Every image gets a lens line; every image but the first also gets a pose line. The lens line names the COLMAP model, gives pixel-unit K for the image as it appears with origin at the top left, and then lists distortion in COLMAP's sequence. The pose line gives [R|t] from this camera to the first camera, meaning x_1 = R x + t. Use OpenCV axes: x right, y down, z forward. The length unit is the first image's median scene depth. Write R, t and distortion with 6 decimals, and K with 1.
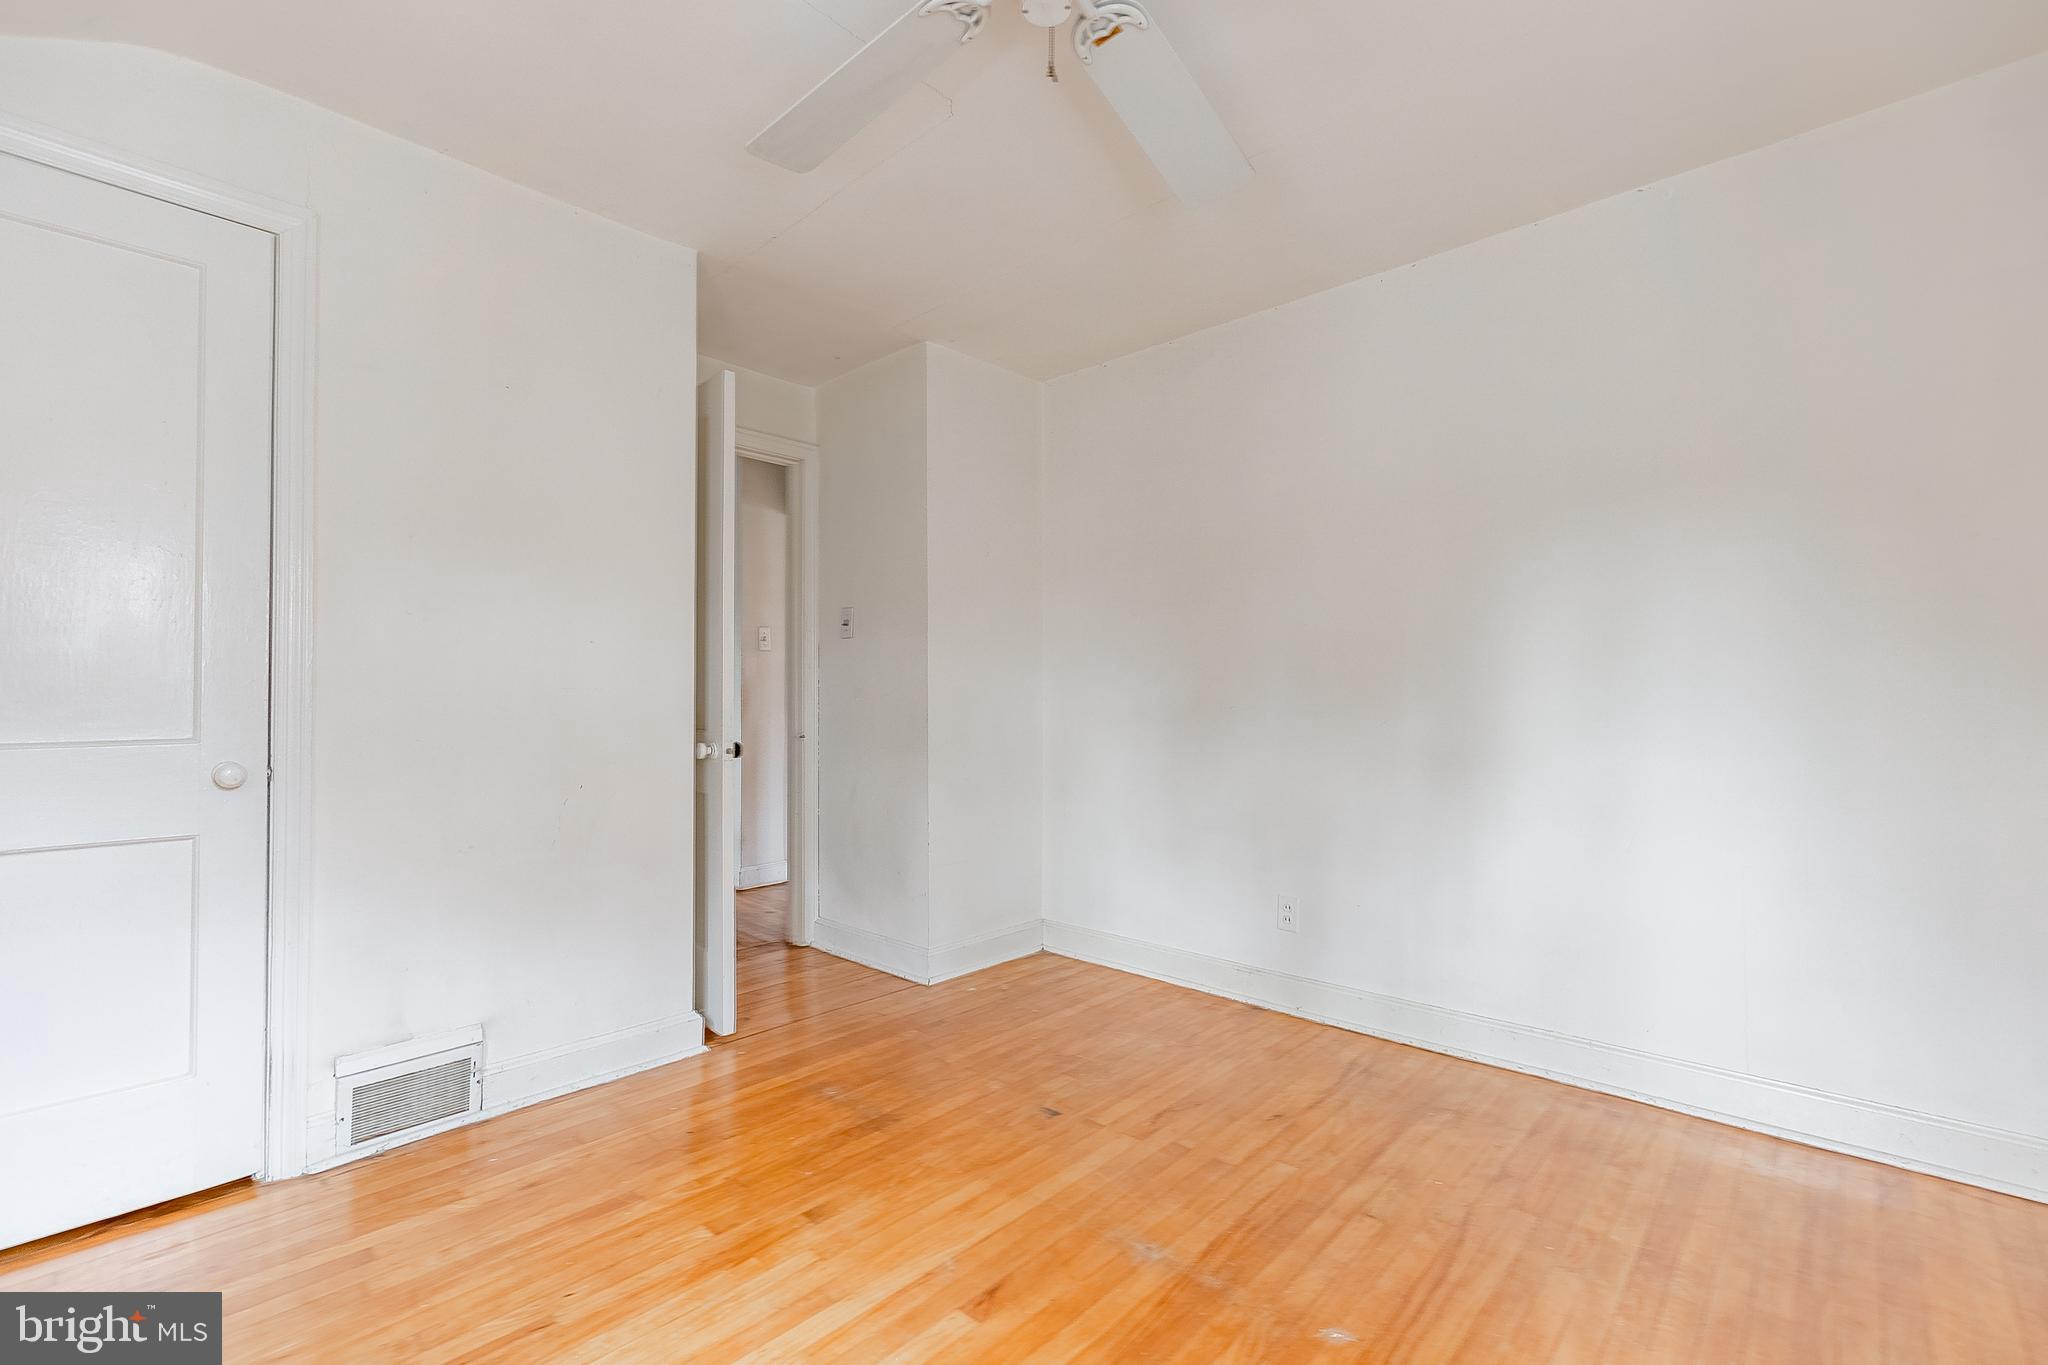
lens RADIAL K [[875.6, 0, 1049.2], [0, 875.6, 682.4], [0, 0, 1]] dist [-0.000798, 0.000188]
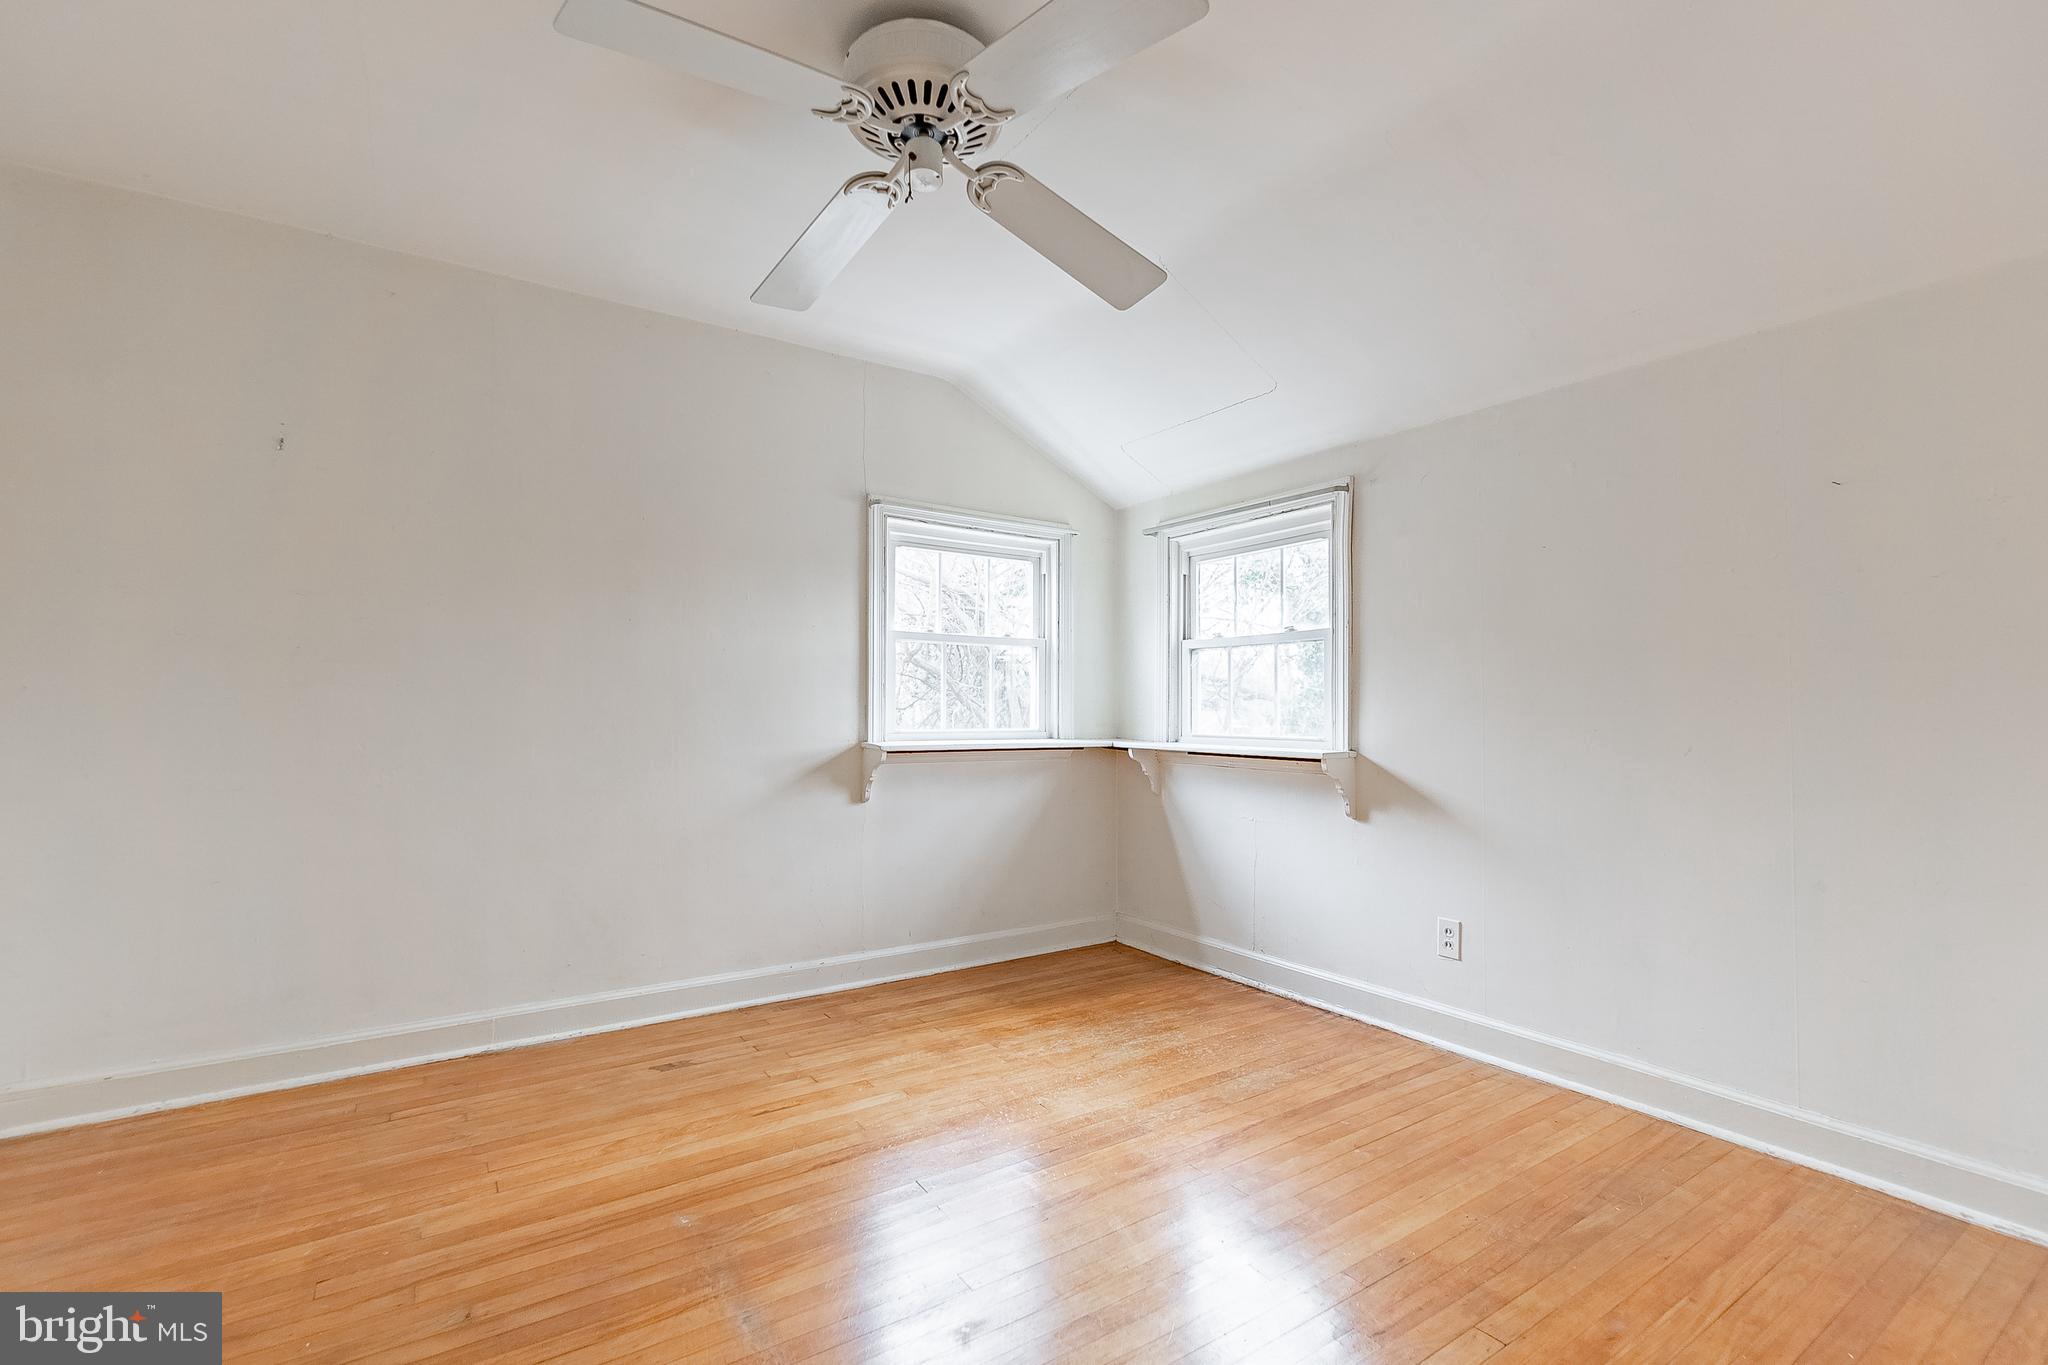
lens RADIAL K [[898.6, 0, 1014.9], [0, 898.6, 693.6], [0, 0, 1]] dist [-0.000942, -0.000001]
pose [[-0.968397, 0.004772, 0.249367, -0.334658], [-0.006741, 0.998951, -0.045294, 0.041978], [-0.249321, -0.045543, -0.967349, 1.603930]]
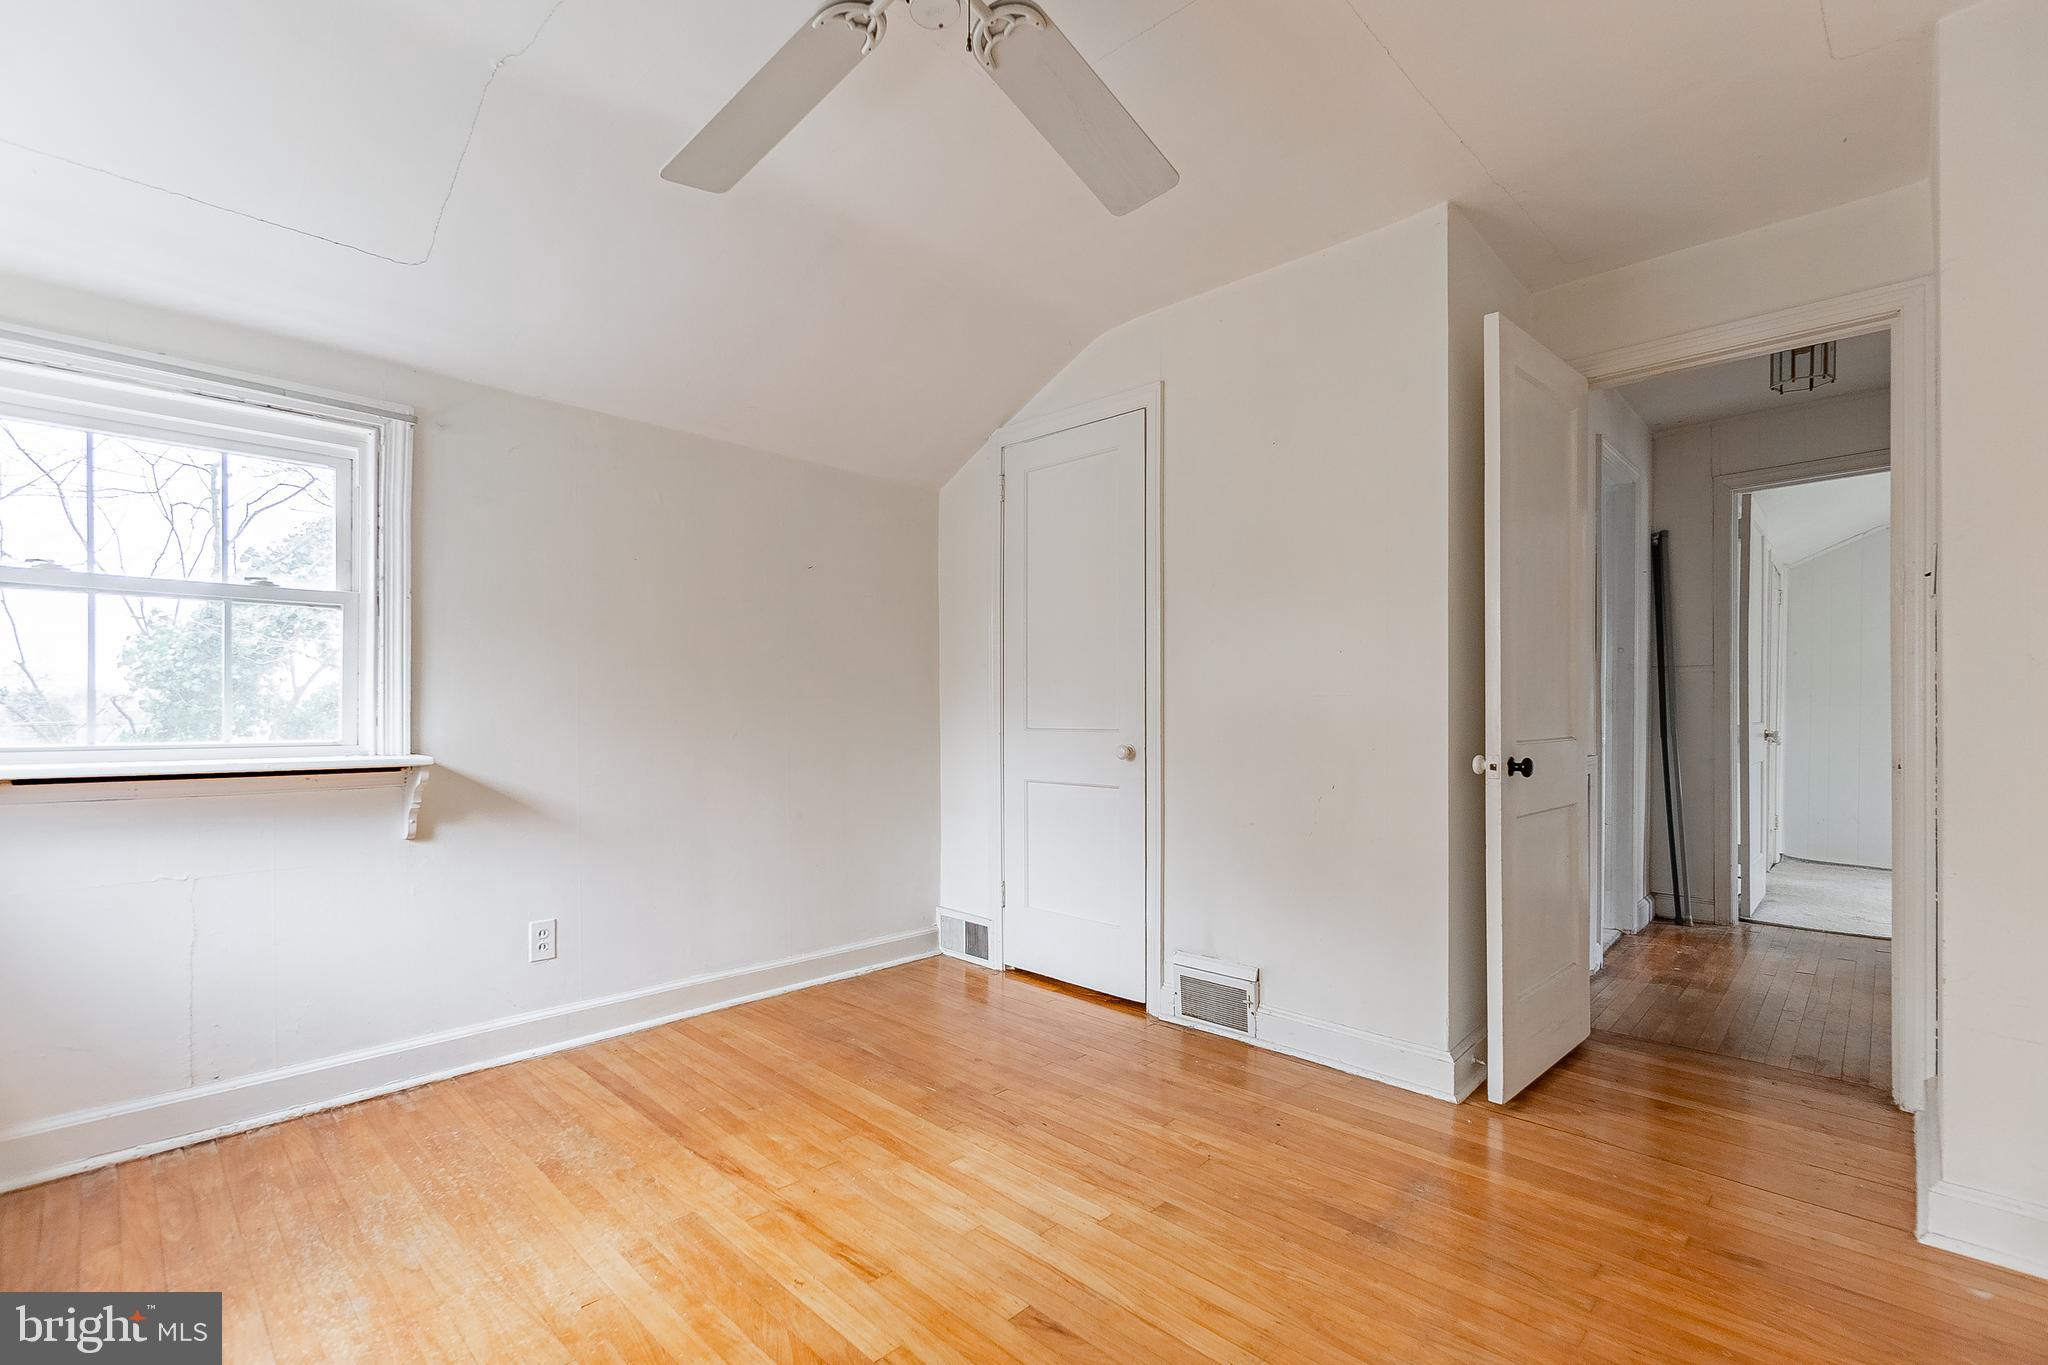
lens RADIAL K [[911.7, 0, 1010.8], [0, 911.7, 711.6], [0, 0, 1]] dist [0.000011, 0.000398]
pose [[-0.035910, 0.002544, -0.999352, 0.740726], [0.018647, 0.999824, 0.001876, 0.020125], [0.999181, -0.018568, -0.035951, 0.802173]]
